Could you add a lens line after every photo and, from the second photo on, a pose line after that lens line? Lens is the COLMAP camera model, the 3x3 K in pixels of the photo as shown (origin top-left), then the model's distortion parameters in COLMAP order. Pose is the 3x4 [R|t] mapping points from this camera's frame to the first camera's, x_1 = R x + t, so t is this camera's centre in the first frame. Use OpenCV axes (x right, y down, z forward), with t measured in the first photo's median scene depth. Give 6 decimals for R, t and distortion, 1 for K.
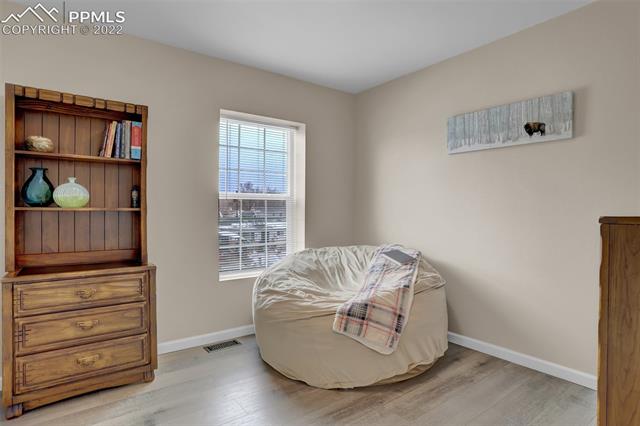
lens RADIAL K [[359.5, 0, 320.0], [0, 359.5, 213.0], [0, 0, 1]] dist [0.001713, 0.000954]
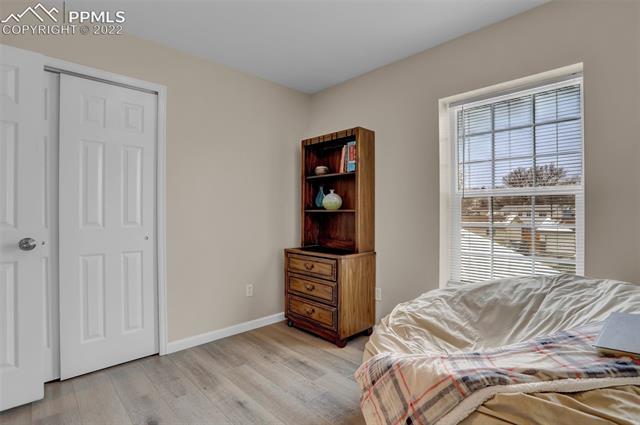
lens RADIAL K [[315.1, 0, 320.0], [0, 315.1, 212.5], [0, 0, 1]] dist [-0.052811, 0.000212]
pose [[0.118781, -0.004967, -0.992908, 0.617033], [-0.003731, 0.999978, -0.005449, 0.003102], [0.992913, 0.004352, 0.118760, 0.812895]]
